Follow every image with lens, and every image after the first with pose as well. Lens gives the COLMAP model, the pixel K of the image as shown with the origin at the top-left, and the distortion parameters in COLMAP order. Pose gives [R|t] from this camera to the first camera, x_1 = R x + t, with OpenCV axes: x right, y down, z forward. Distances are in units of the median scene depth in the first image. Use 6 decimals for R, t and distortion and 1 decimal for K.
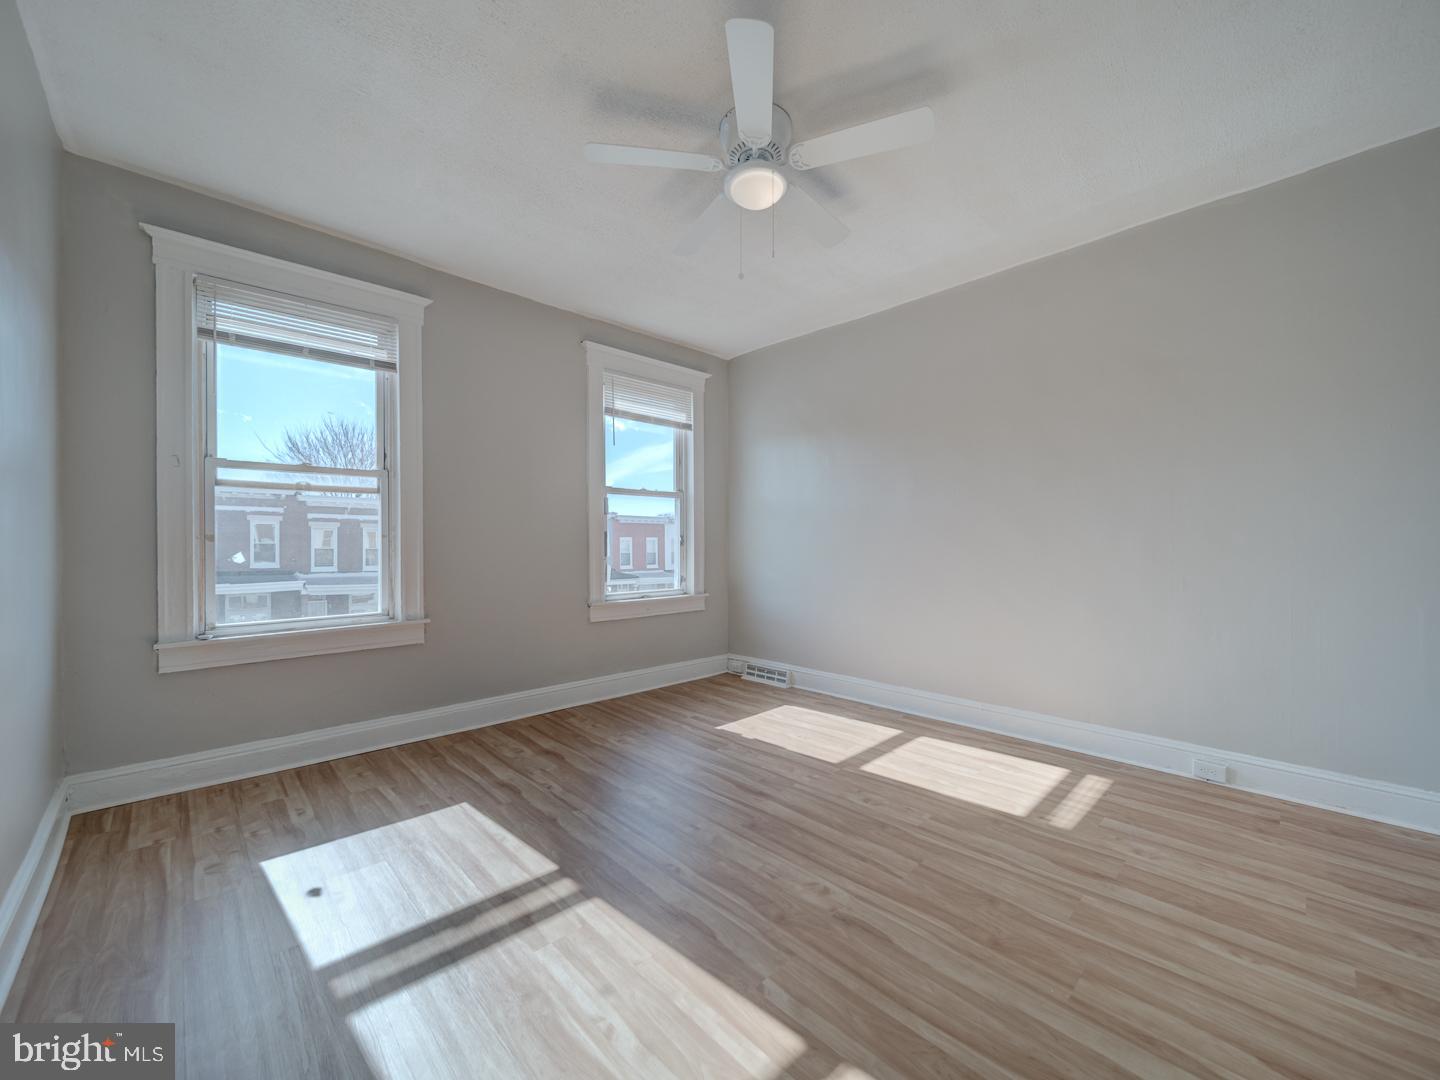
lens RADIAL K [[566.4, 0, 723.3], [0, 566.4, 541.7], [0, 0, 1]] dist [0.000158, -0.002318]
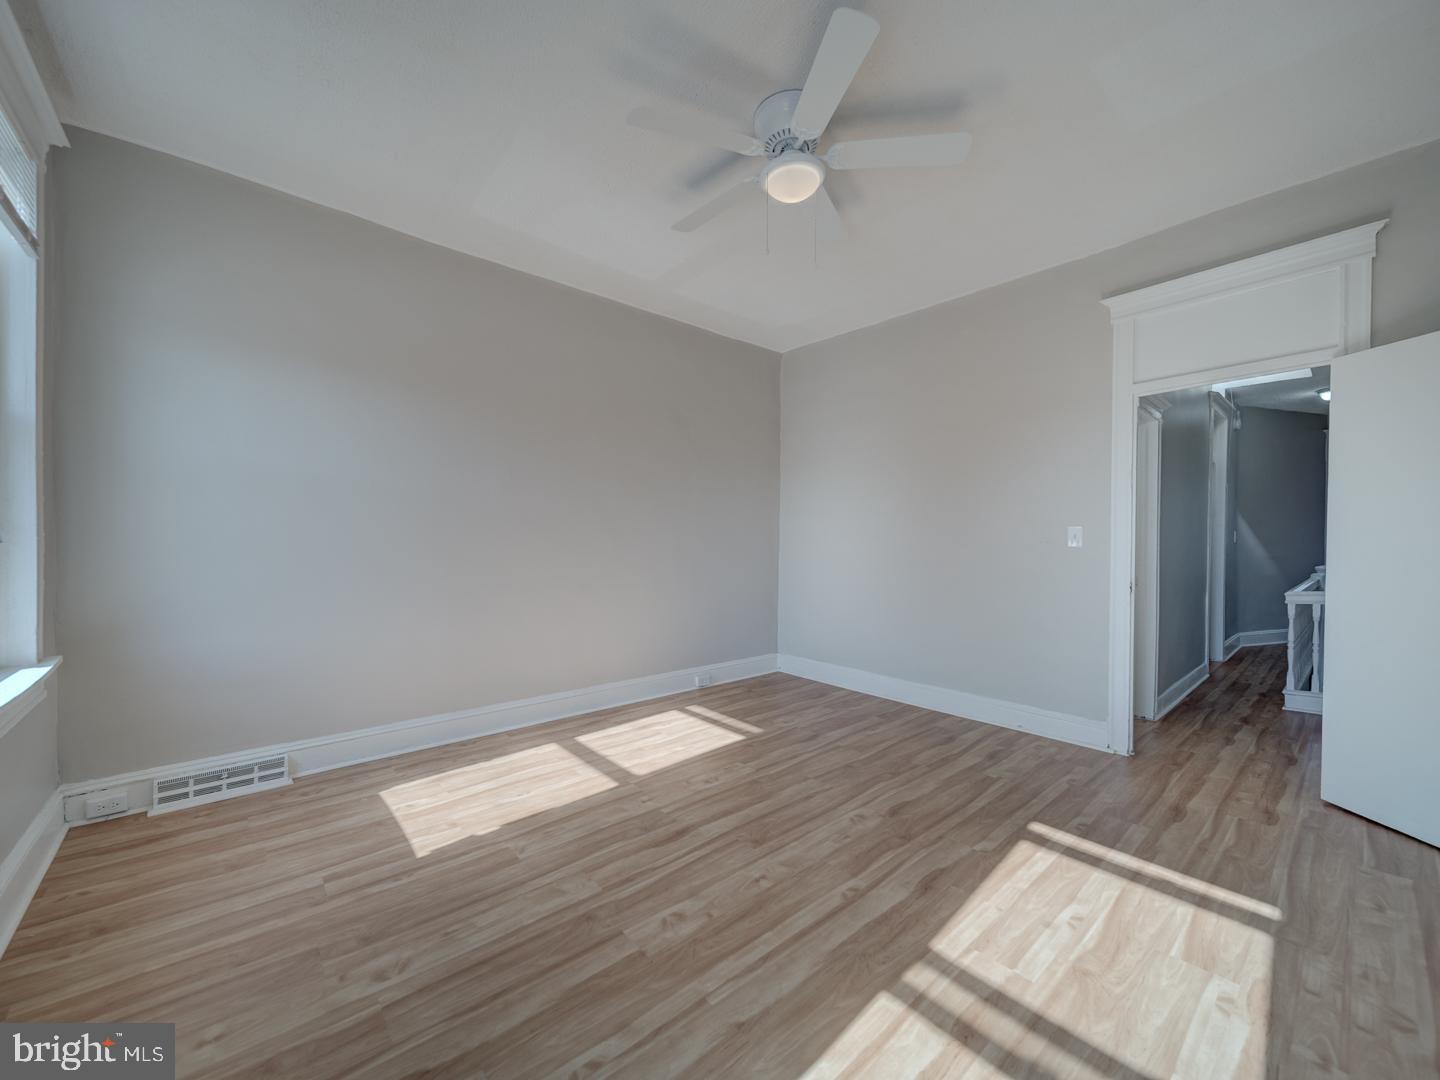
lens RADIAL K [[566.4, 0, 723.3], [0, 566.4, 541.7], [0, 0, 1]] dist [0.000158, -0.002318]
pose [[0.046704, -0.001815, 0.998907, -0.896891], [-0.006070, 0.999979, 0.002101, 0.004373], [-0.998890, -0.006161, 0.046692, 1.027981]]
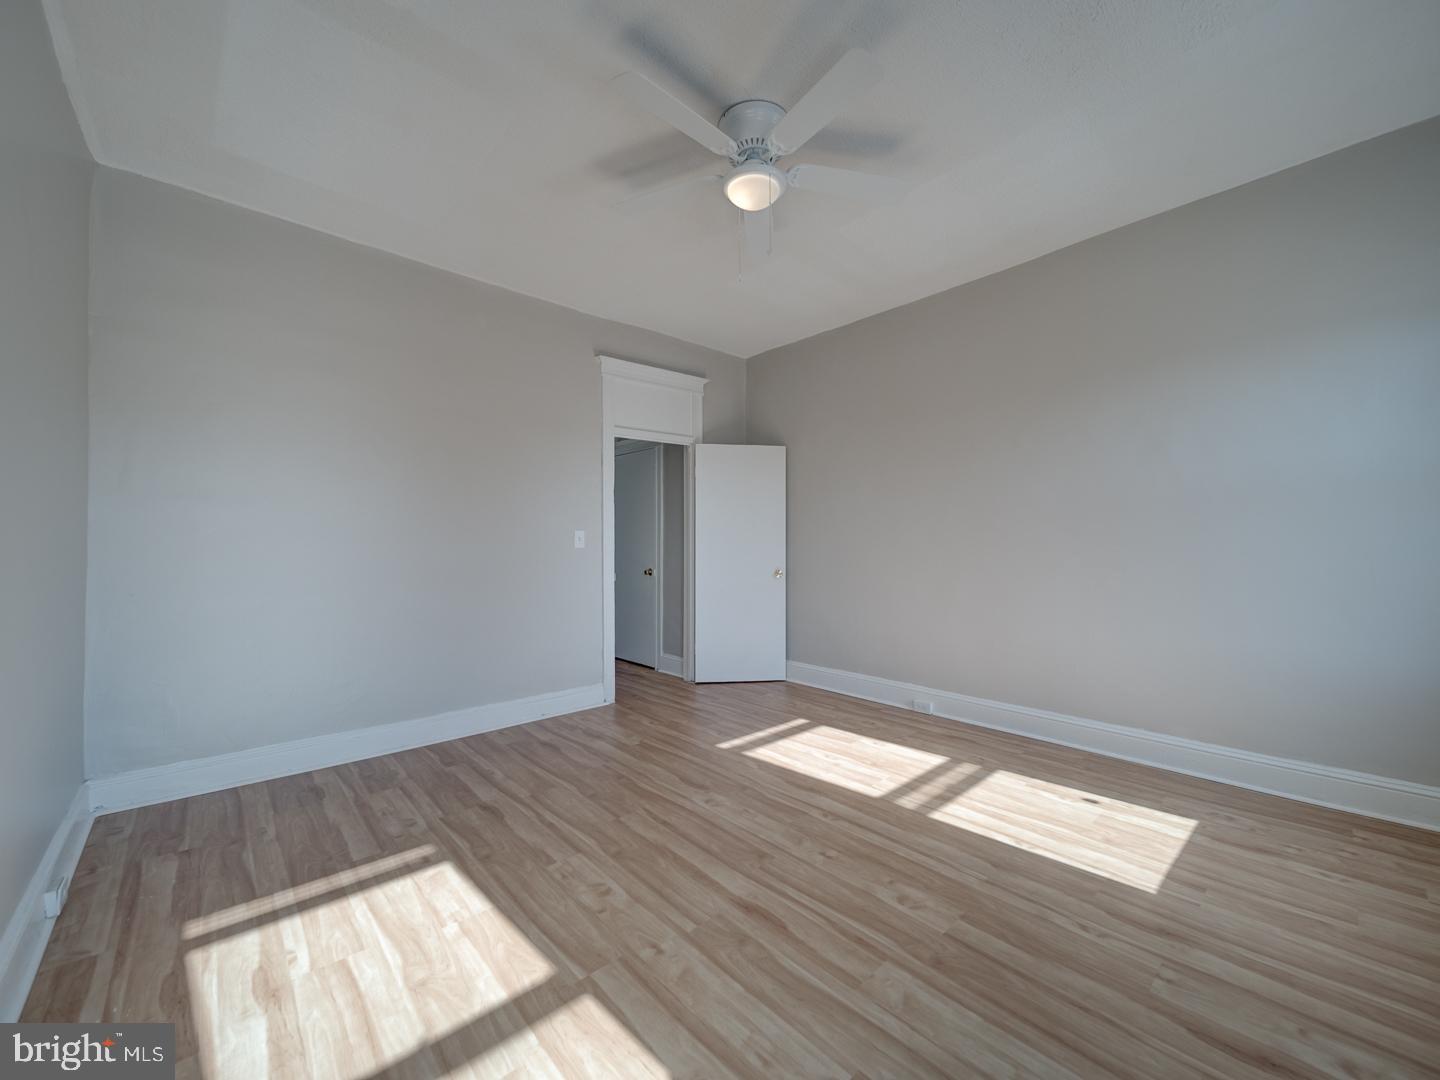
lens RADIAL K [[566.4, 0, 723.3], [0, 566.4, 541.7], [0, 0, 1]] dist [0.000158, -0.002318]
pose [[-0.999622, 0.006361, 0.026765, 0.086476], [0.006253, 0.999972, -0.004122, 0.006204], [-0.026791, -0.003953, -0.999633, 1.926861]]
